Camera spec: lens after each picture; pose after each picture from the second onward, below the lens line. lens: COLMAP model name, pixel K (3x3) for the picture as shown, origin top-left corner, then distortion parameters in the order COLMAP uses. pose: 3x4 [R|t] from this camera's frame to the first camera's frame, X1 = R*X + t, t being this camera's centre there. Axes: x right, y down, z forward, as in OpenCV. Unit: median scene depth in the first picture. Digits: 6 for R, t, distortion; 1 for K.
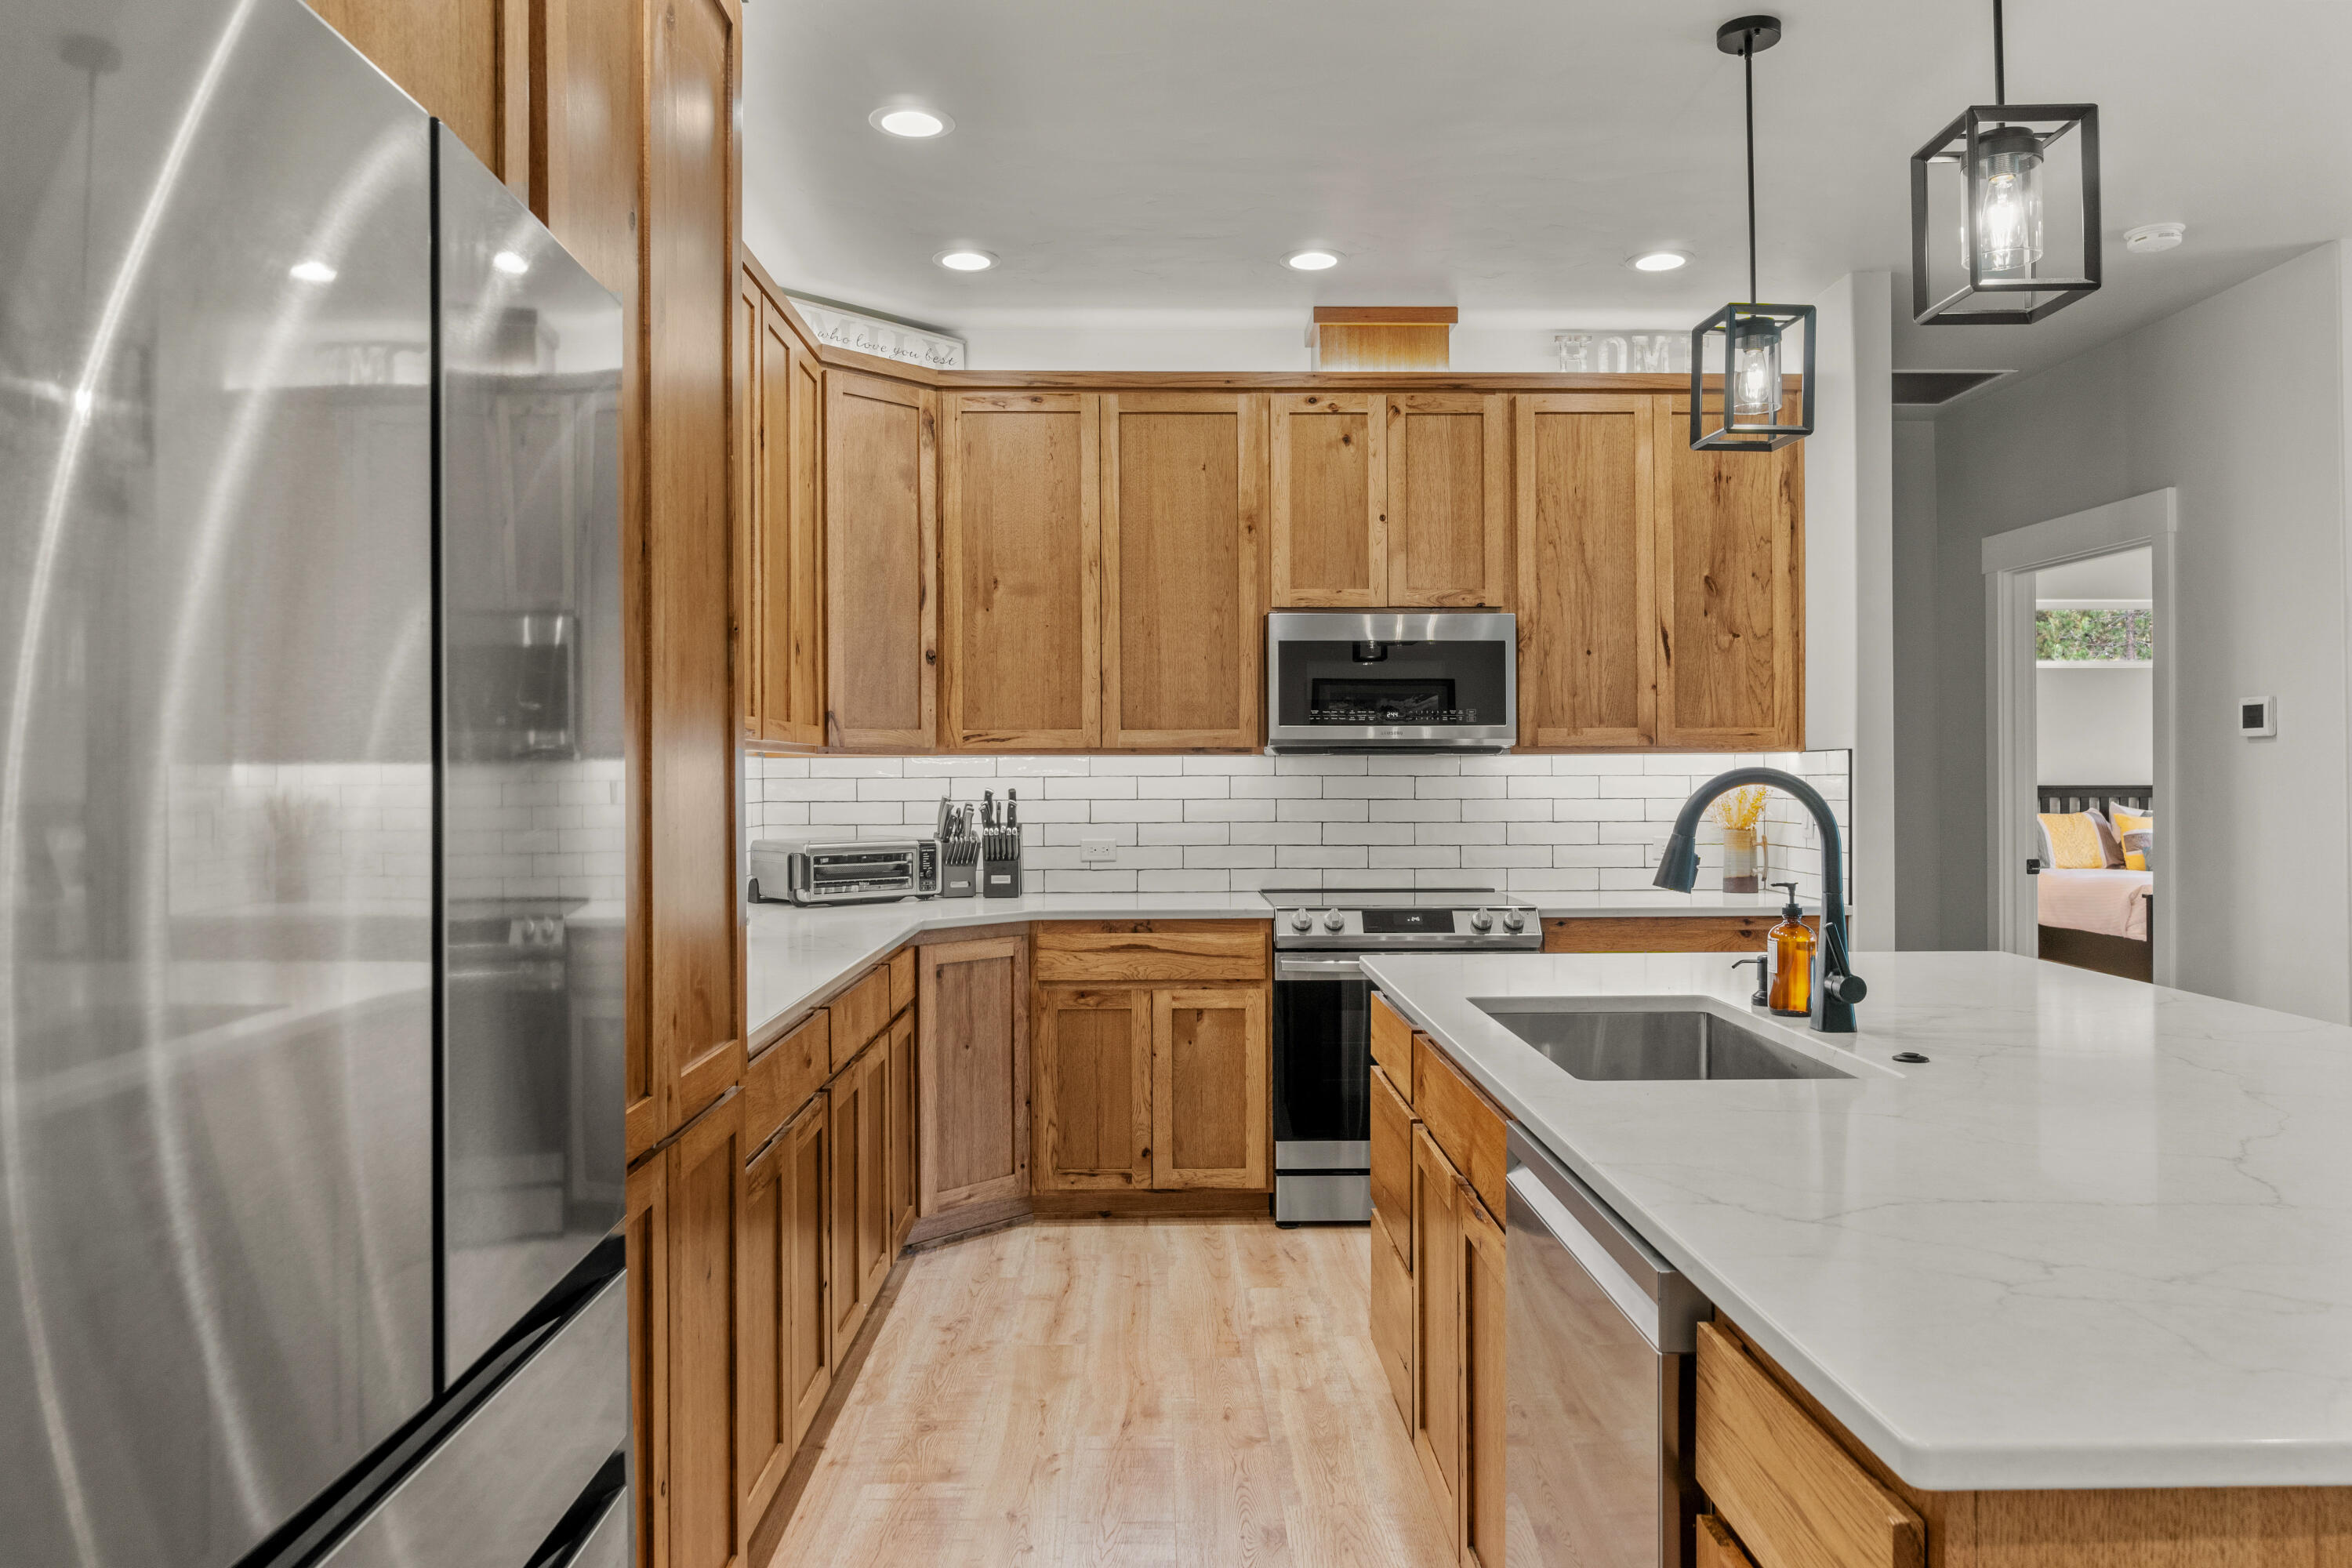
lens RADIAL K [[1622.1, 0, 1193.3], [0, 1622.1, 760.6], [0, 0, 1]] dist [-0.017934, 0.000496]
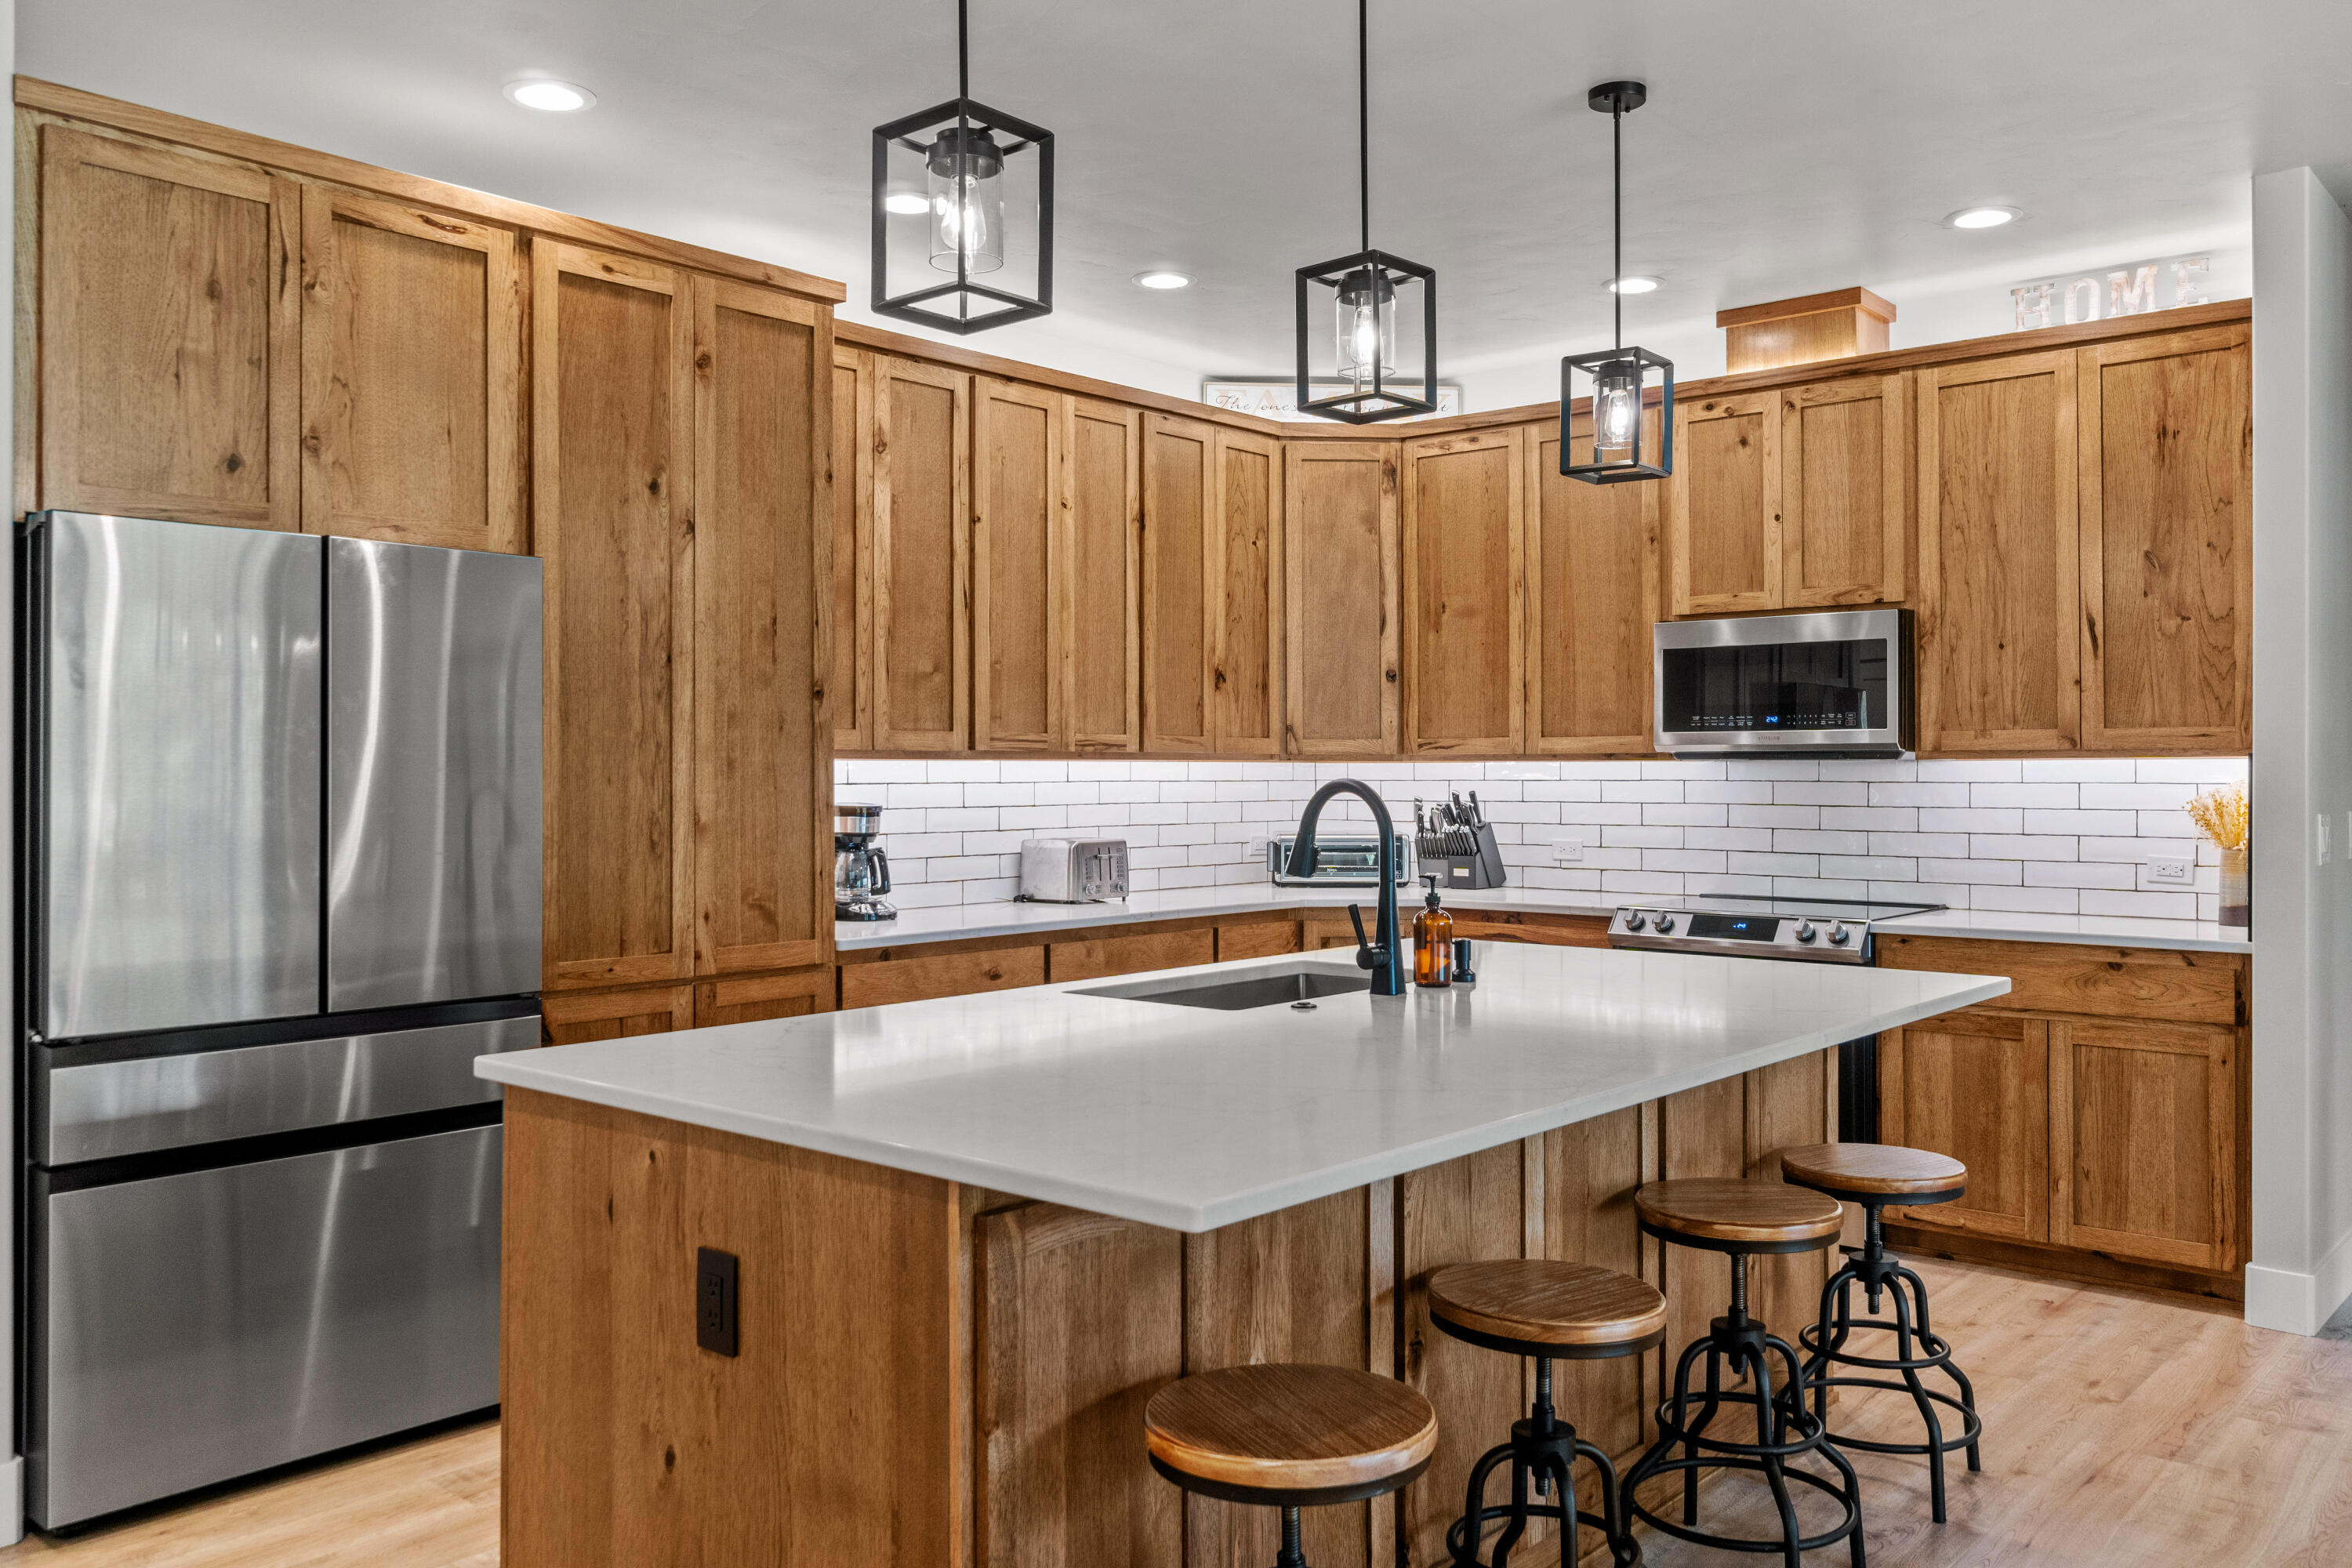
lens RADIAL K [[1865.7, 0, 1162.1], [0, 1865.7, 770.8], [0, 0, 1]] dist [-0.012728, 0.004756]
pose [[0.726966, 0.002989, -0.686667, 0.618942], [0.002684, 0.999971, 0.007194, -0.006217], [0.686668, -0.007073, 0.726937, -0.072542]]
